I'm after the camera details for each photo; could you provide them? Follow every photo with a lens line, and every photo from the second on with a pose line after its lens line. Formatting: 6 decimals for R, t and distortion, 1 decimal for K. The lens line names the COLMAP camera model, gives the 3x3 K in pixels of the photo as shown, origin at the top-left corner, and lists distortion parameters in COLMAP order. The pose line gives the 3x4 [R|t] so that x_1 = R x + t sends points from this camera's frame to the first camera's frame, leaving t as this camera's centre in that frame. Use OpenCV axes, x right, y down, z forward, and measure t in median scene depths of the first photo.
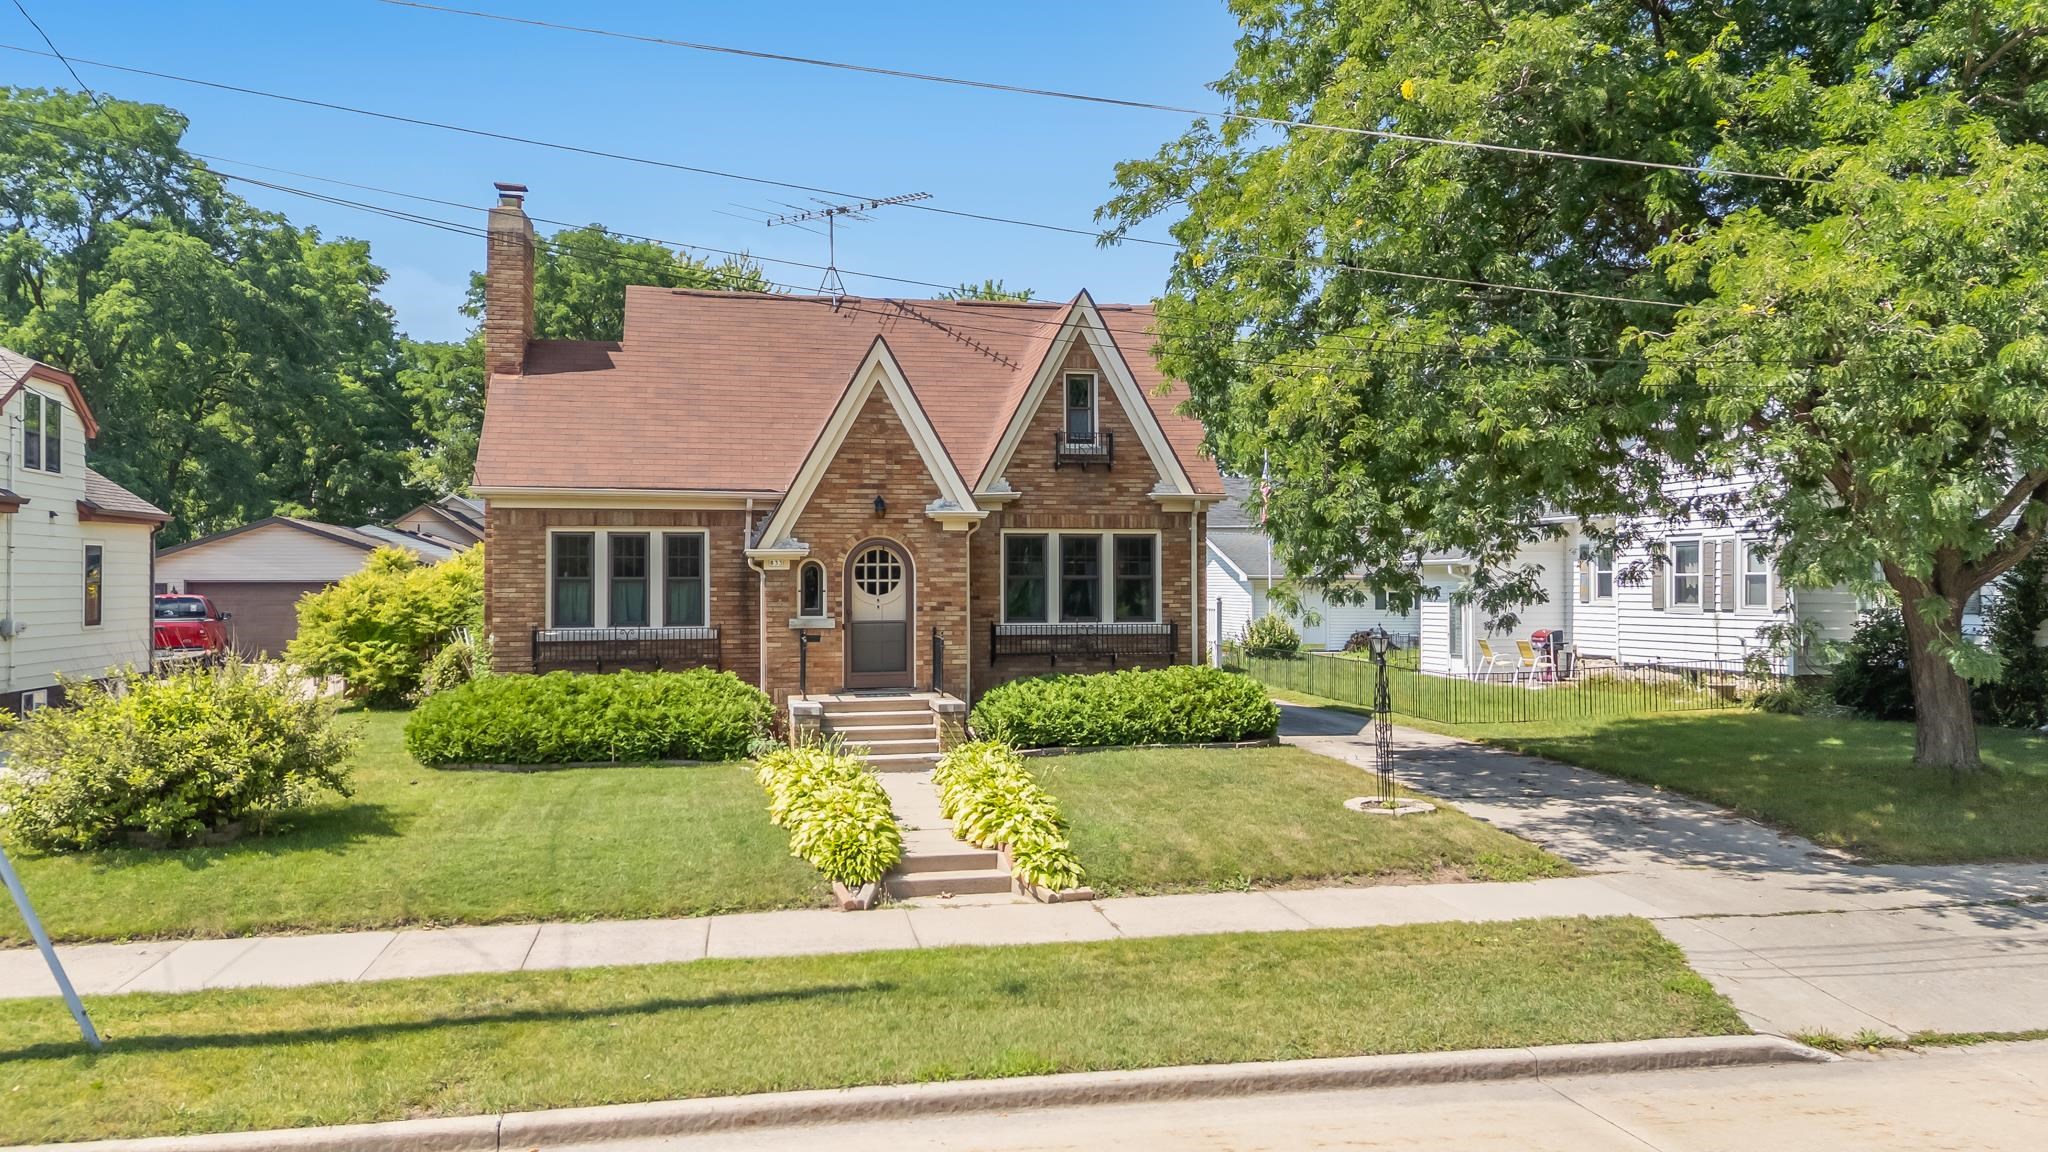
lens RADIAL K [[1528.1, 0, 1038.1], [0, 1528.1, 570.3], [0, 0, 1]] dist [0.064643, -0.048011]
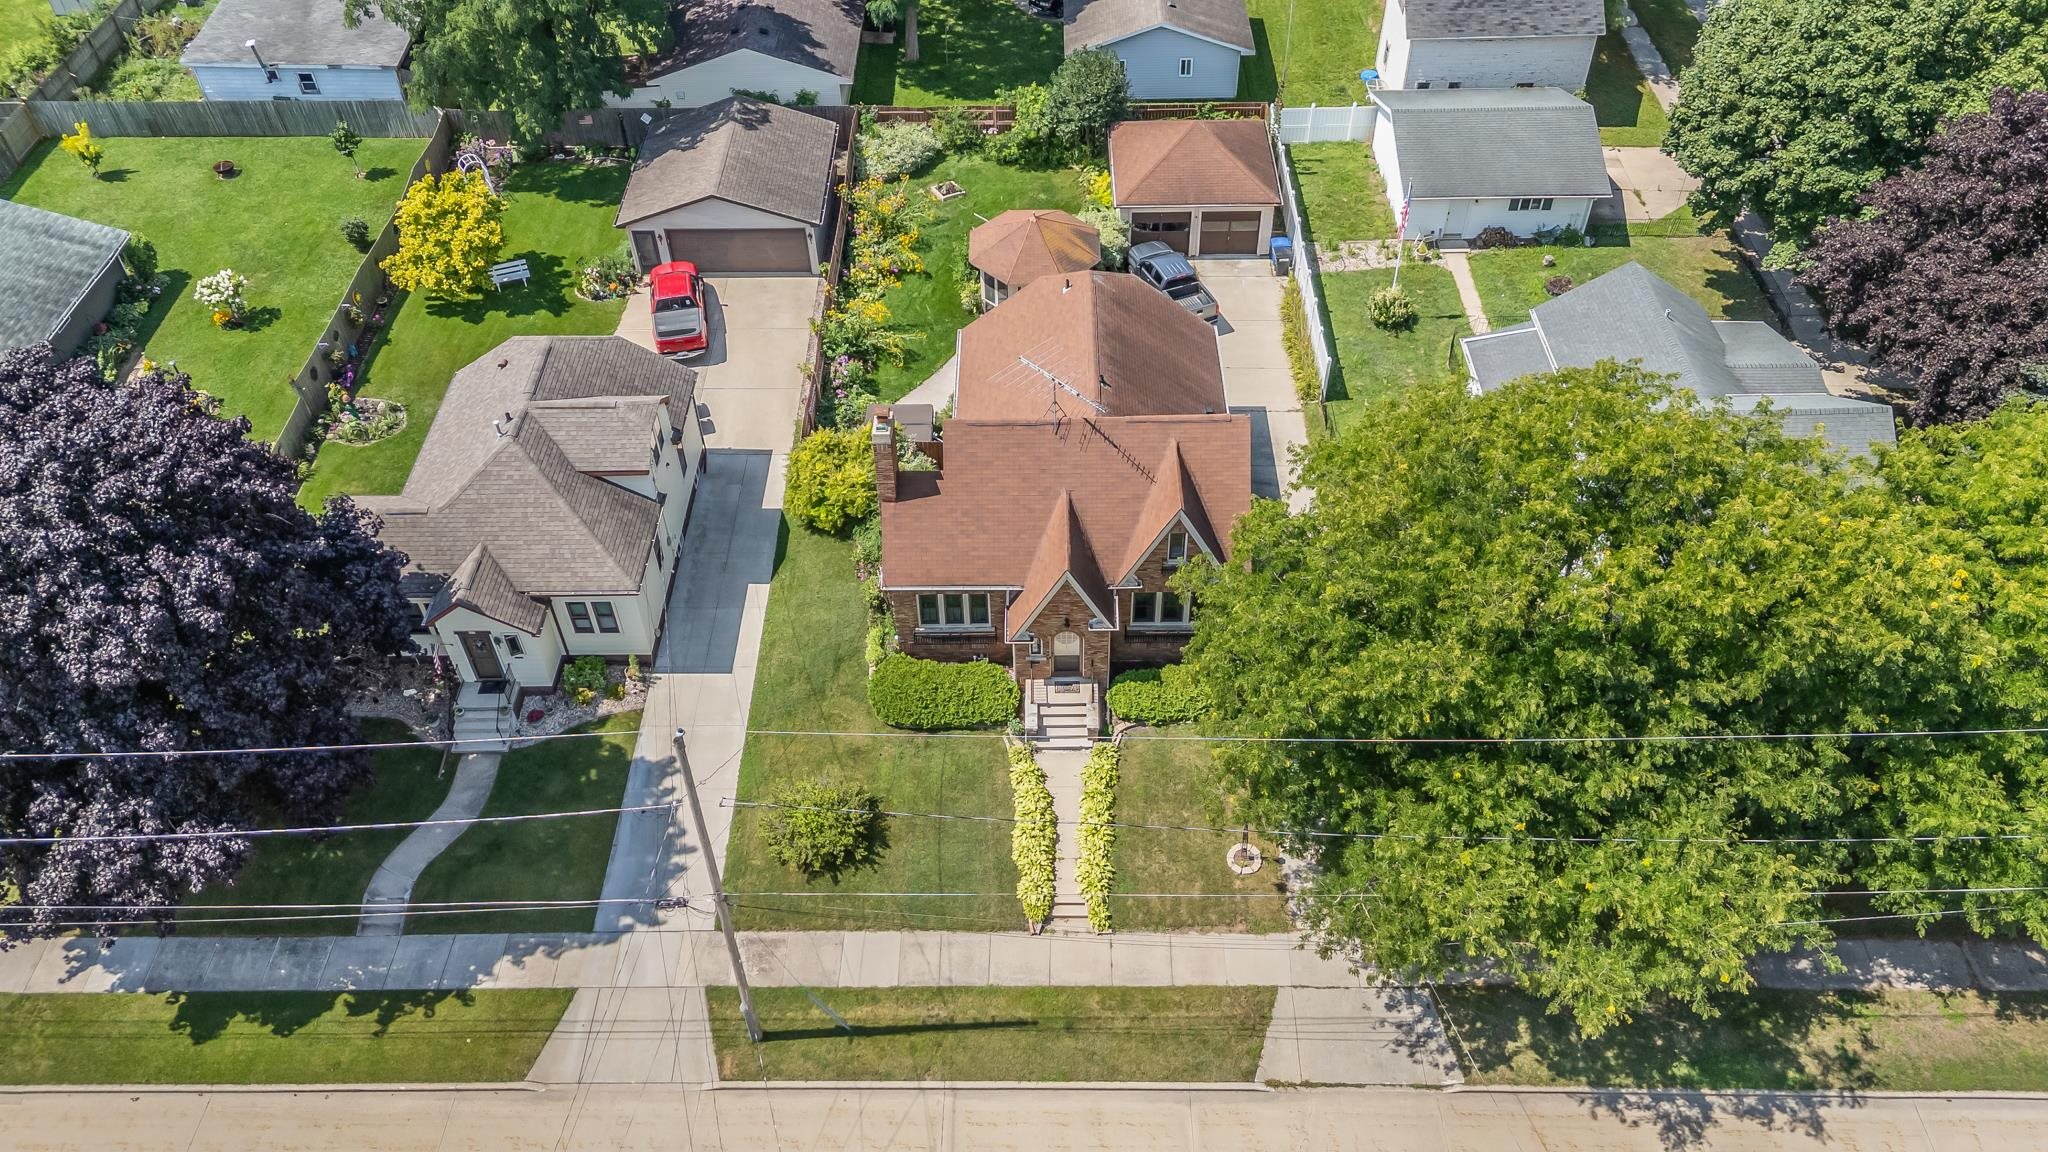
lens RADIAL K [[1528.1, 0, 1023.2], [0, 1528.1, 584.8], [0, 0, 1]] dist [0.064643, -0.048011]
pose [[0.978723, 0.136554, -0.153150, 0.146568], [0.017296, 0.688830, 0.724717, -1.548828], [0.204457, -0.711946, 0.671811, -0.374845]]
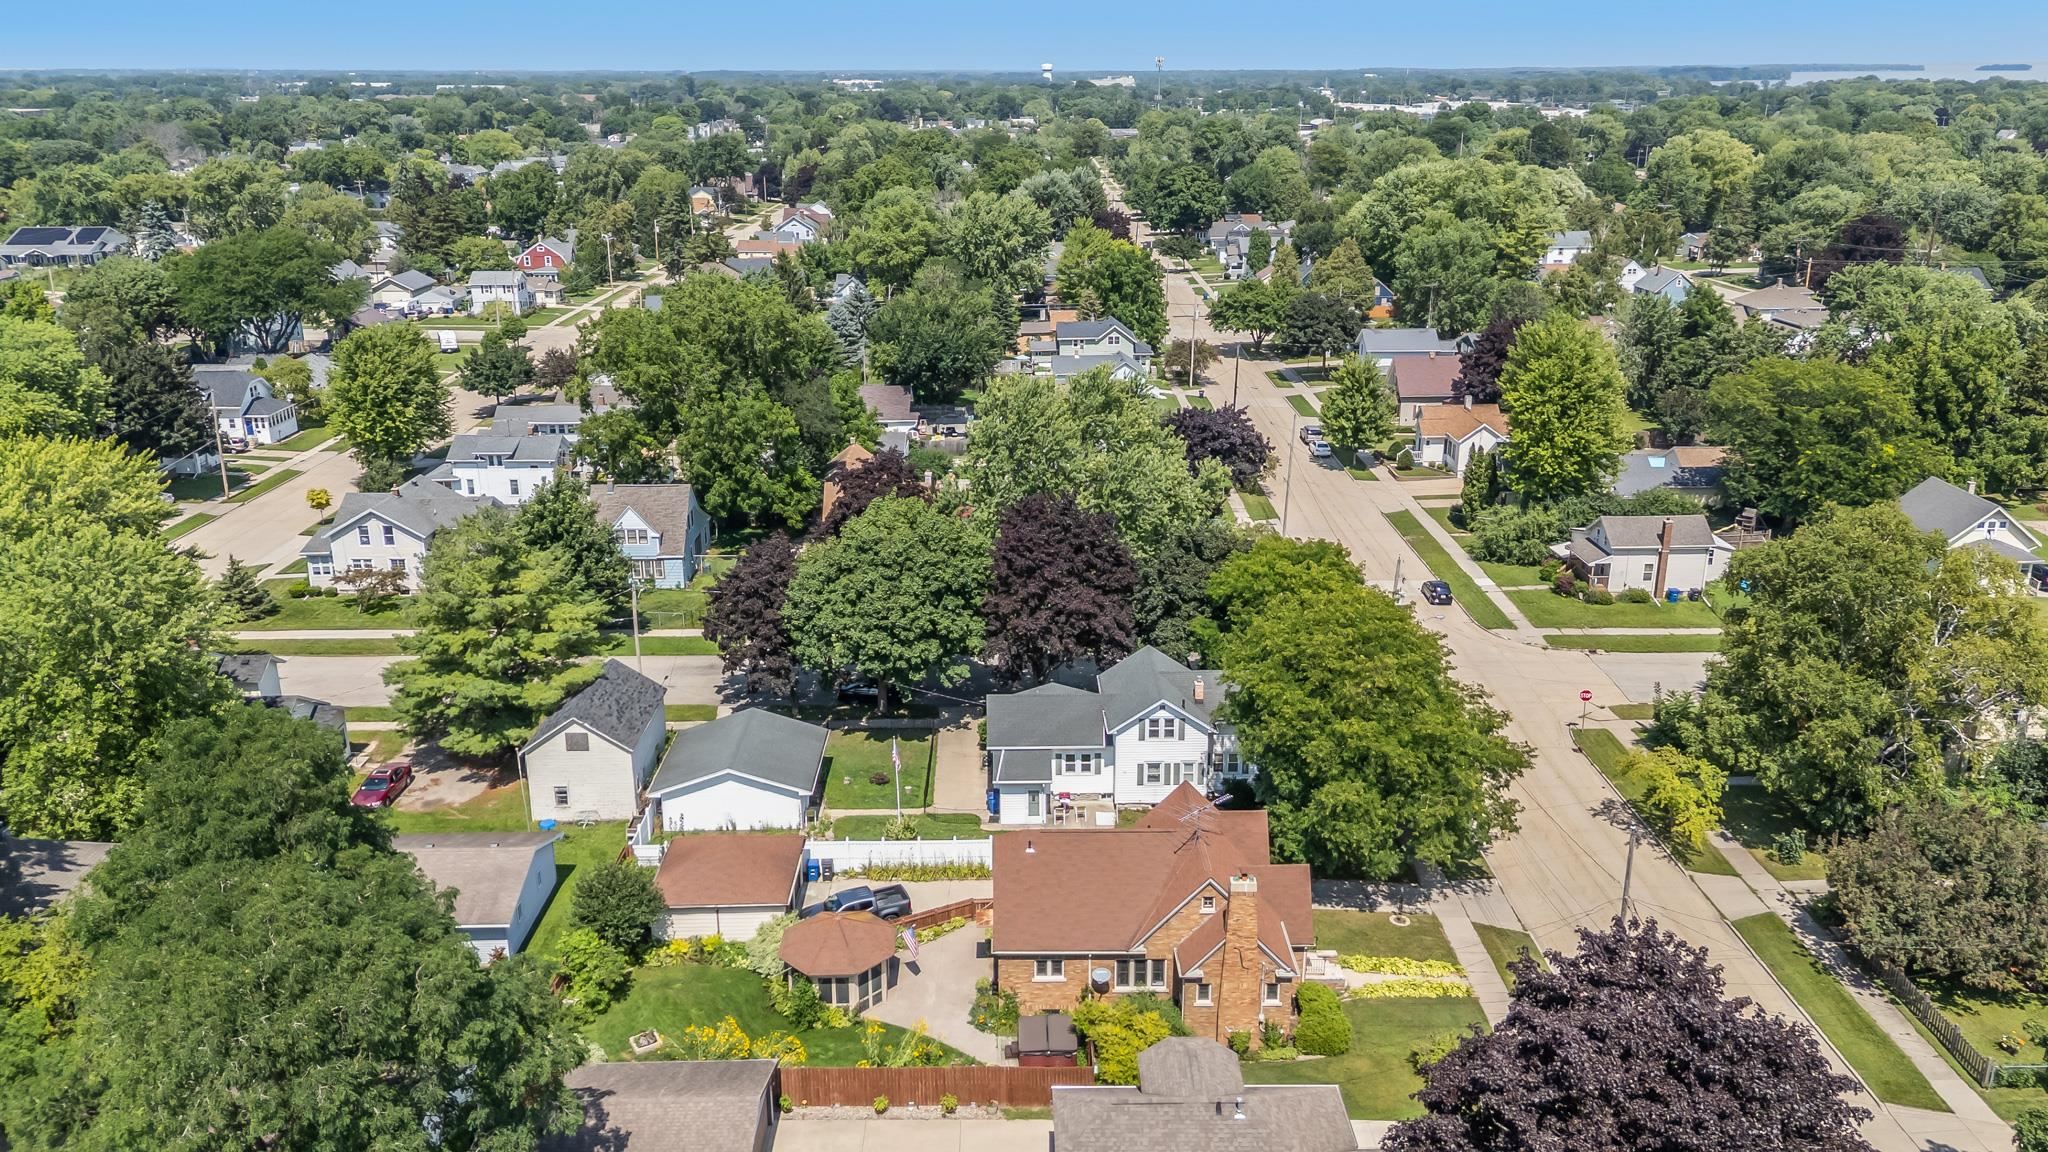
lens RADIAL K [[1528.1, 0, 1024.5], [0, 1528.1, 576.6], [0, 0, 1]] dist [0.064643, -0.048011]
pose [[0.187979, -0.307107, 0.932925, -2.946394], [-0.012587, 0.949027, 0.314944, -1.677940], [-0.982092, -0.070945, 0.174532, 1.022450]]
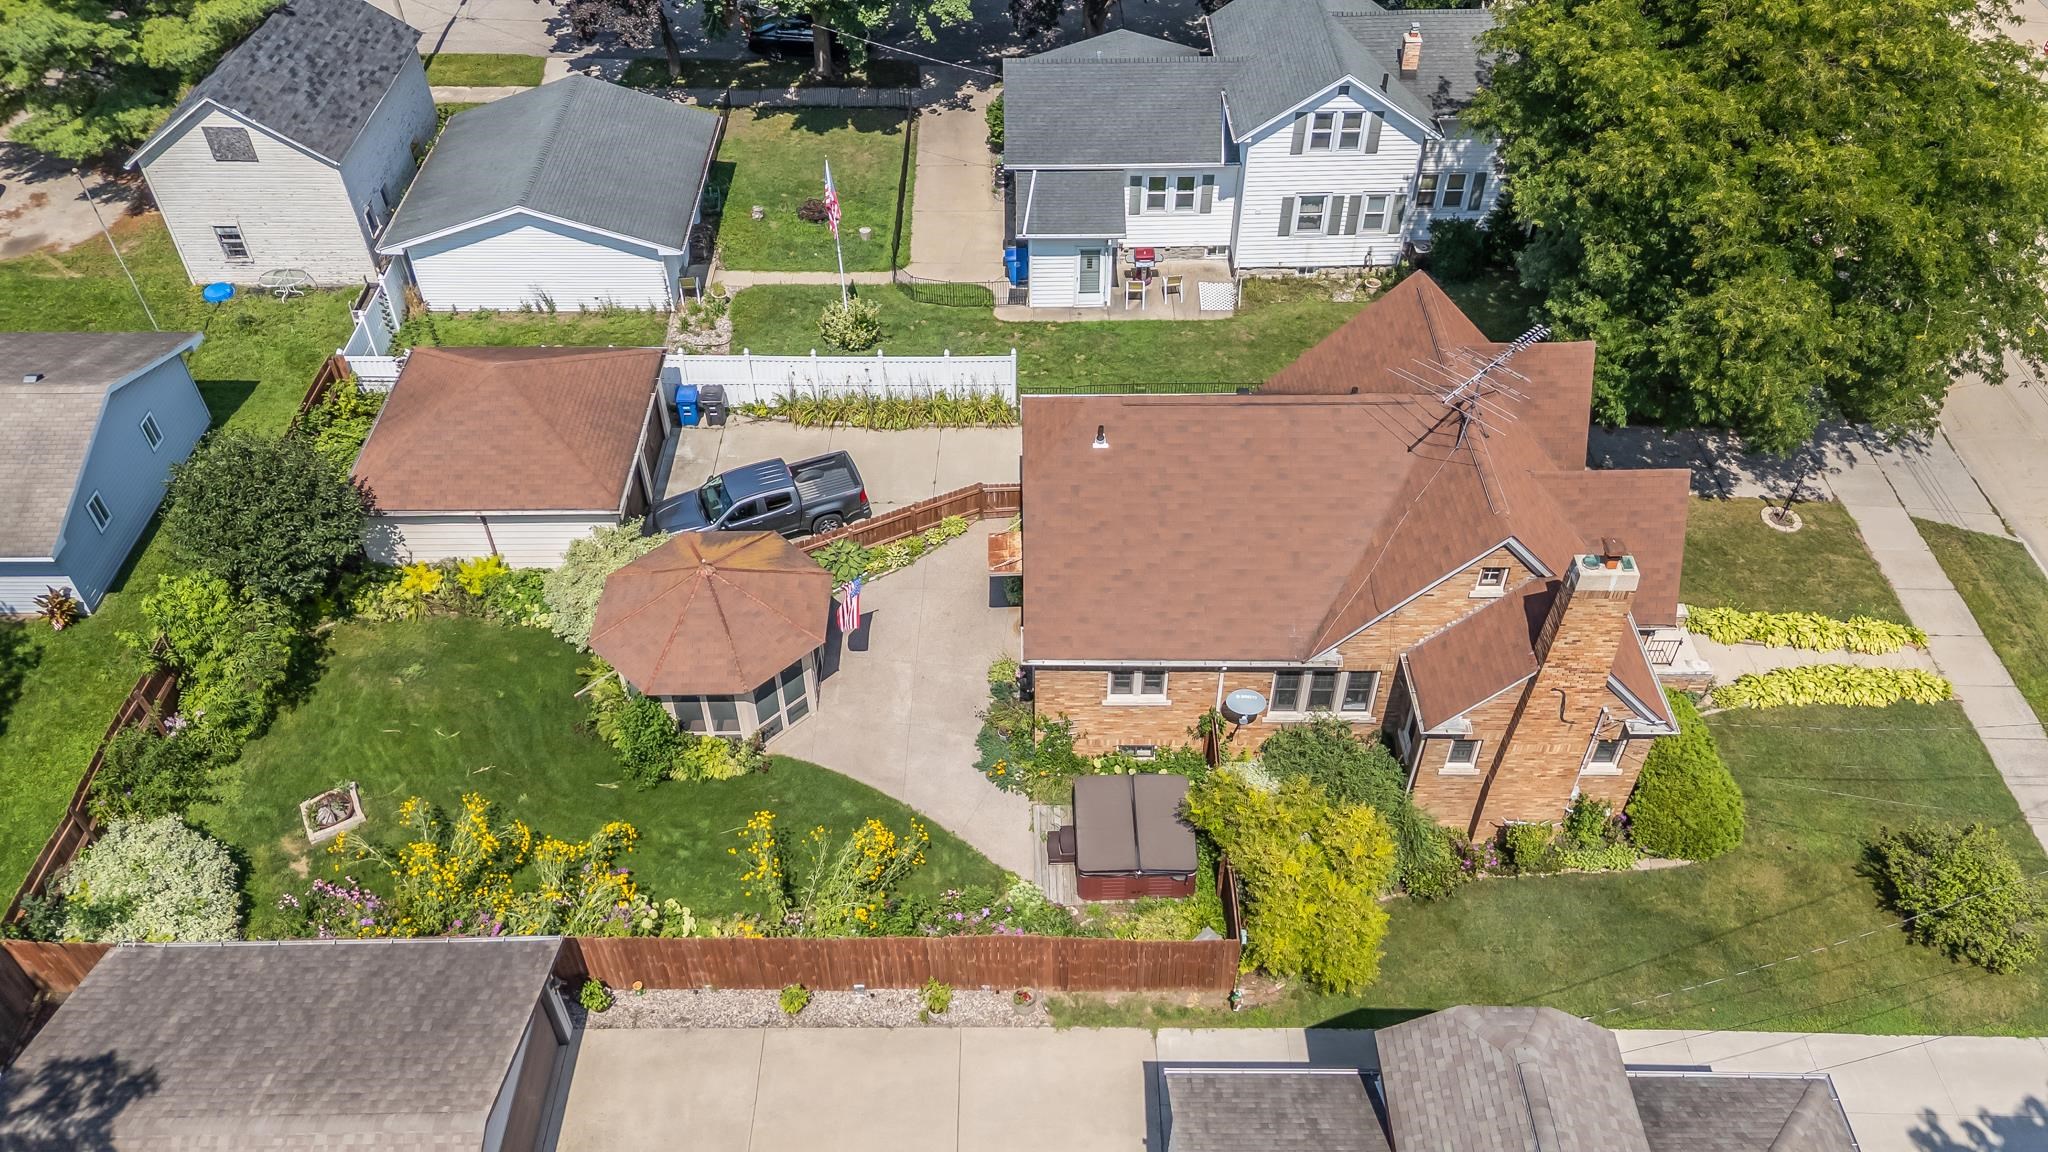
lens RADIAL K [[1528.1, 0, 1043.7], [0, 1528.1, 580.2], [0, 0, 1]] dist [0.064643, -0.048011]
pose [[0.186105, -0.676610, 0.712435, -1.346502], [-0.018213, 0.722602, 0.691024, -1.083261], [-0.982361, -0.141579, 0.122157, 1.372836]]
